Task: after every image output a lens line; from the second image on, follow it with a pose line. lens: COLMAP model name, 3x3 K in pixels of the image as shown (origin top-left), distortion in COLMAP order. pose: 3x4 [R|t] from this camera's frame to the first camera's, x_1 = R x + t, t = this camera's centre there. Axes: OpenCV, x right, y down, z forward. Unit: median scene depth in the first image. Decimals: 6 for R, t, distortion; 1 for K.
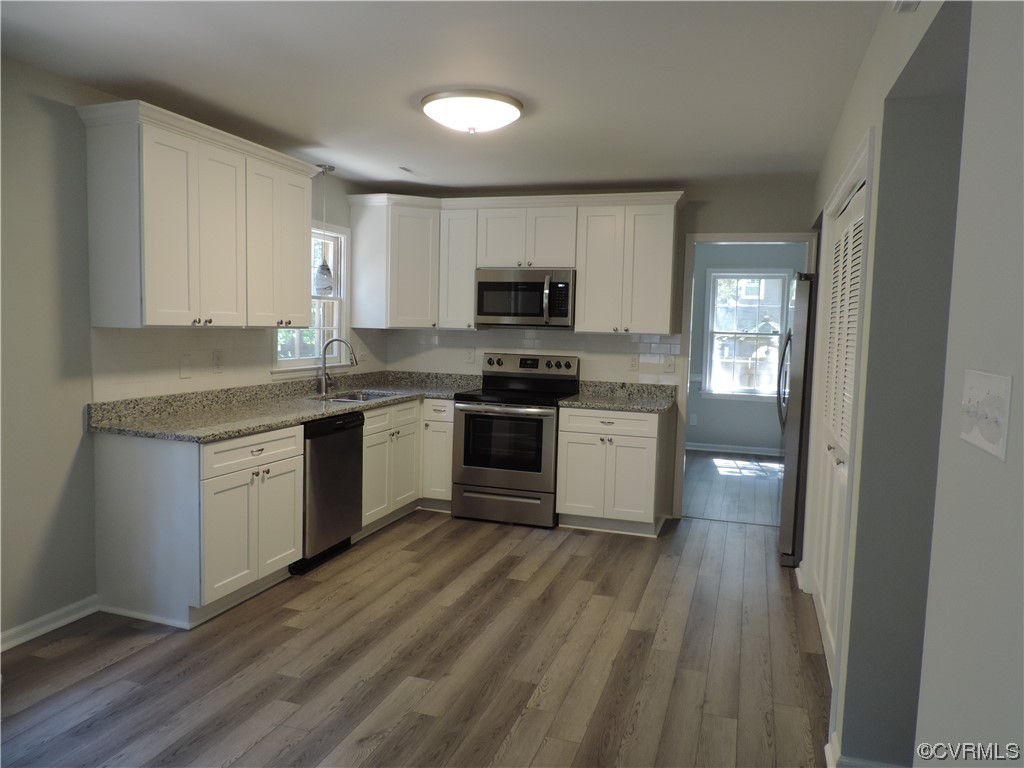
lens RADIAL K [[731.1, 0, 514.3], [0, 731.1, 384.7], [0, 0, 1]] dist [-0.022561, 0.008172]
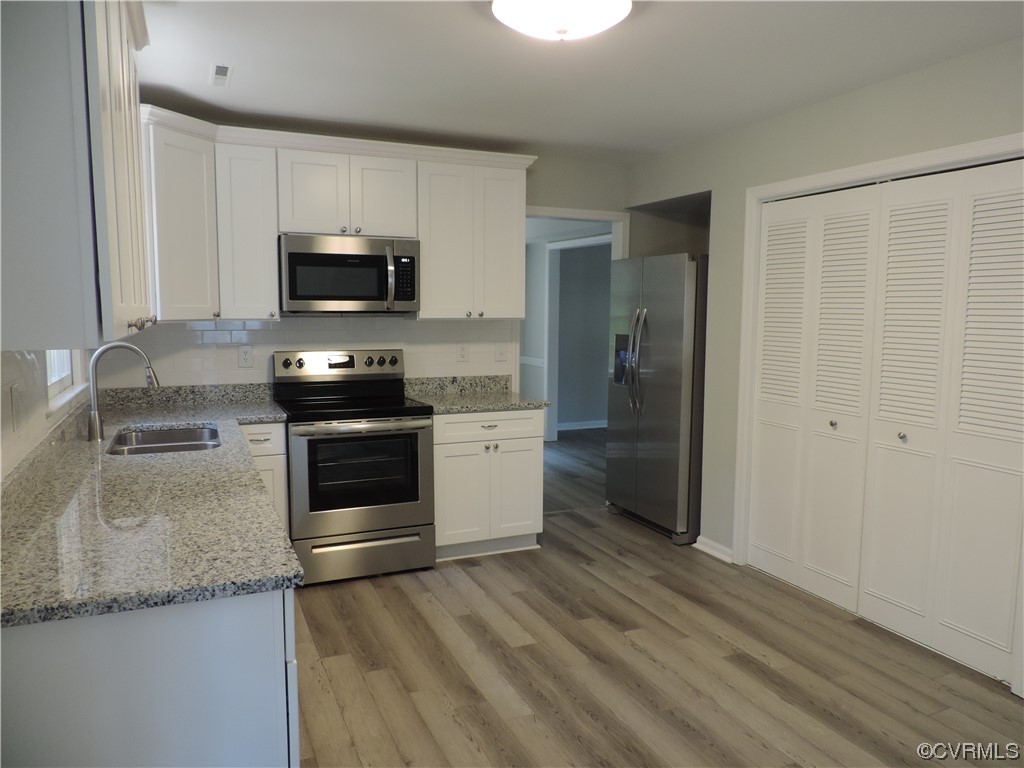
lens RADIAL K [[731.1, 0, 516.3], [0, 731.1, 383.6], [0, 0, 1]] dist [-0.022561, 0.008172]
pose [[0.738092, -0.091589, 0.668455, -0.487360], [0.071263, 0.995784, 0.057752, -0.051621], [-0.670926, 0.005010, 0.741507, 0.431321]]
